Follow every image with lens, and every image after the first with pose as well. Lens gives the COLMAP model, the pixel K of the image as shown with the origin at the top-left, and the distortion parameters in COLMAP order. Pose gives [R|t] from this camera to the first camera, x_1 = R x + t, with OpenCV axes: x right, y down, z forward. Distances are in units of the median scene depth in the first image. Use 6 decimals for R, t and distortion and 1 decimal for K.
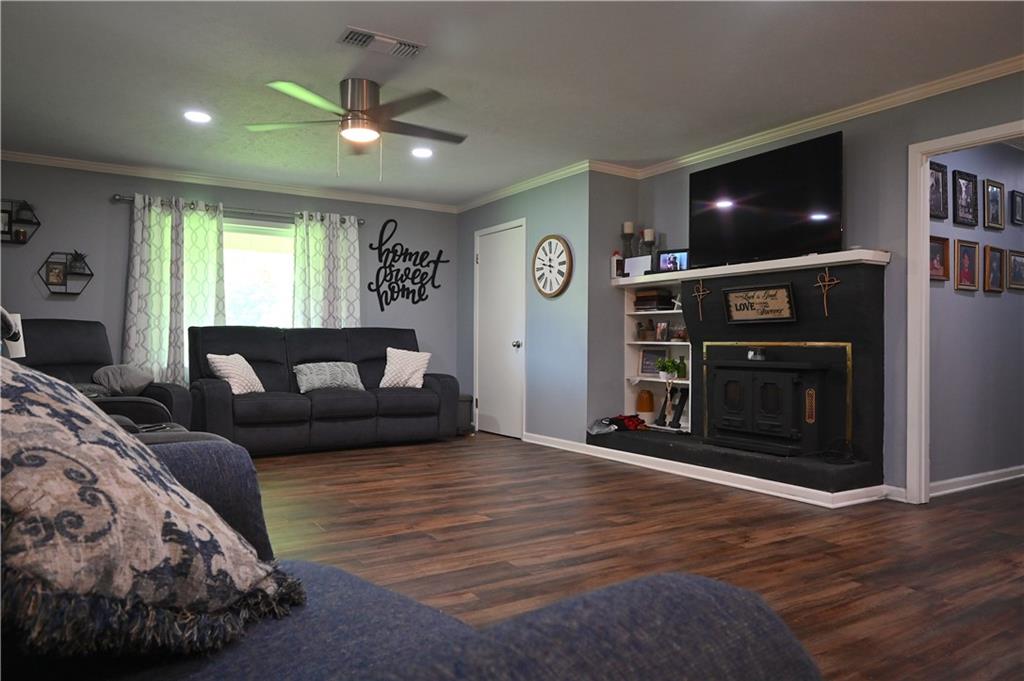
lens RADIAL K [[689.4, 0, 512.0], [0, 689.4, 340.5], [0, 0, 1]] dist [-0.020313, -0.000612]
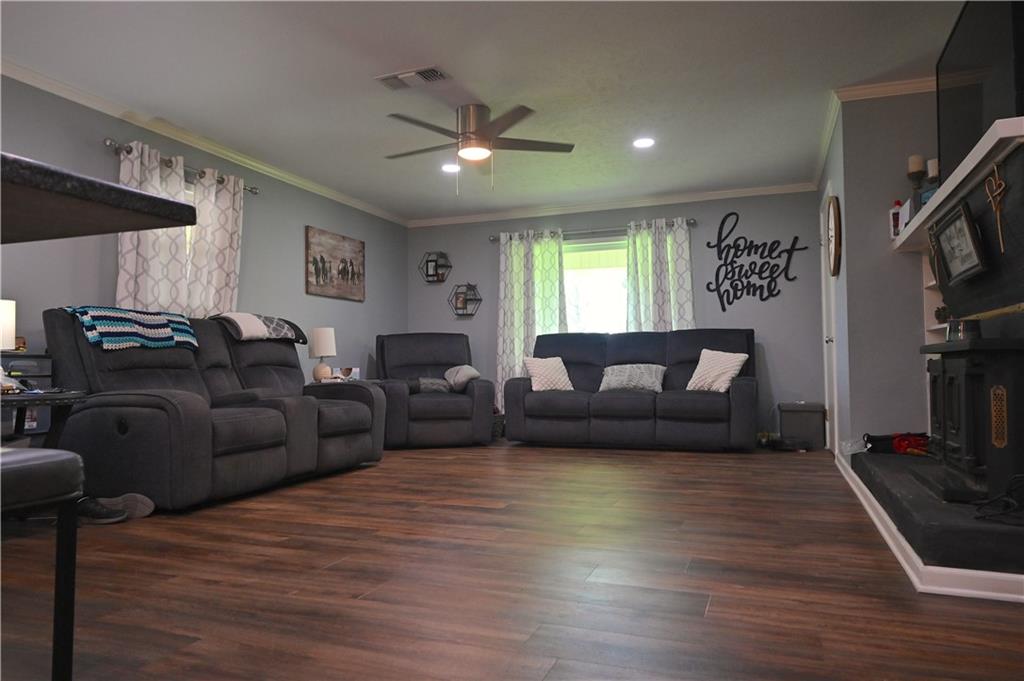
lens RADIAL K [[689.4, 0, 512.0], [0, 689.4, 340.5], [0, 0, 1]] dist [-0.020313, -0.000612]
pose [[0.582303, -0.041424, -0.811916, 0.430624], [0.014069, 0.999065, -0.040882, 0.033184], [0.812850, 0.012383, 0.582341, 0.234993]]
